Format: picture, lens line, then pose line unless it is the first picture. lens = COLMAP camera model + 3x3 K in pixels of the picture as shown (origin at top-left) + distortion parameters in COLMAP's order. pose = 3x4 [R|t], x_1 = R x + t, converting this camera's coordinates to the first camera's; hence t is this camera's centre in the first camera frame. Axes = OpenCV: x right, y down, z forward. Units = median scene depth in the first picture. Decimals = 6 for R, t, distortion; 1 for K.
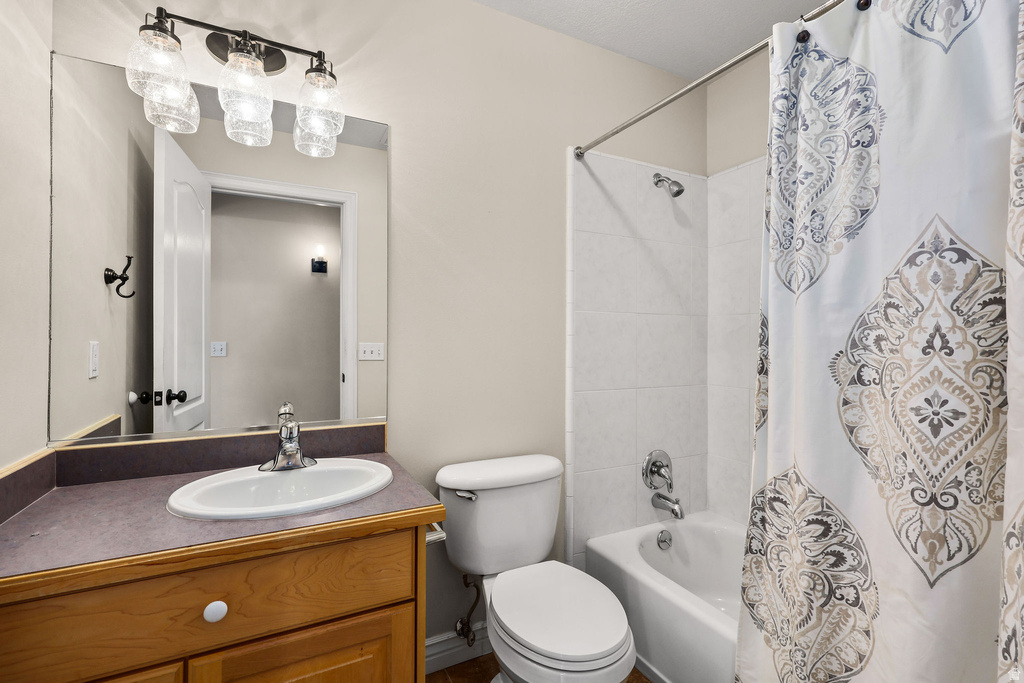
lens RADIAL K [[466.4, 0, 512.1], [0, 466.4, 342.9], [0, 0, 1]] dist [0.002078, -0.000437]
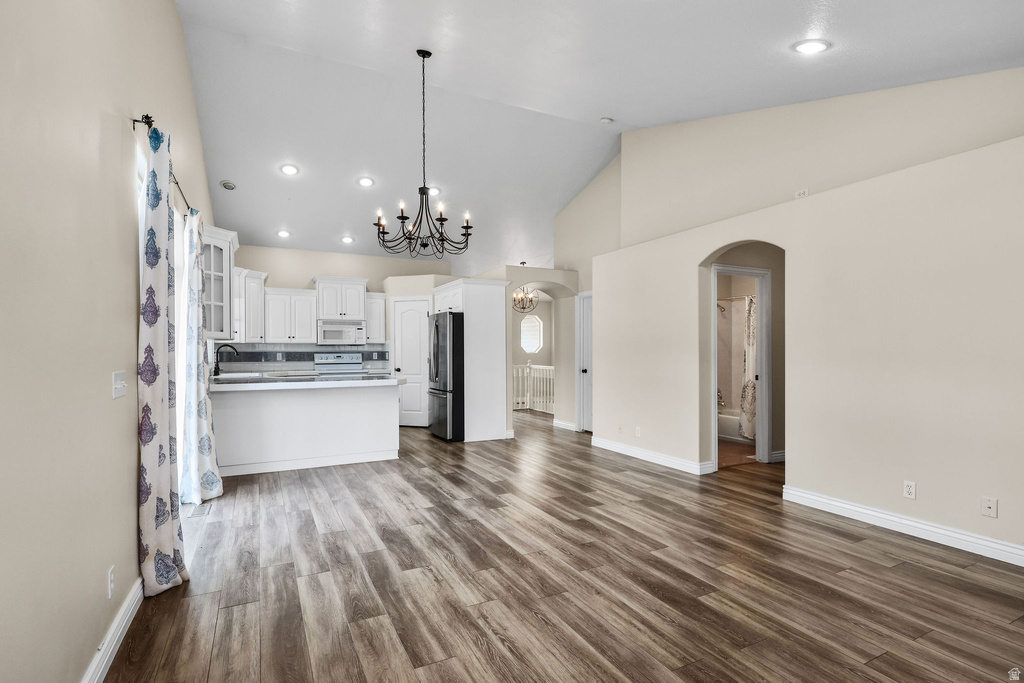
lens RADIAL K [[495.1, 0, 509.9], [0, 495.1, 351.1], [0, 0, 1]] dist [0.005094, 0.001119]
pose [[0.999978, -0.001667, -0.006350, -2.044877], [0.001703, 0.999982, 0.005751, -0.091814], [0.006341, -0.005761, 0.999963, -4.552354]]
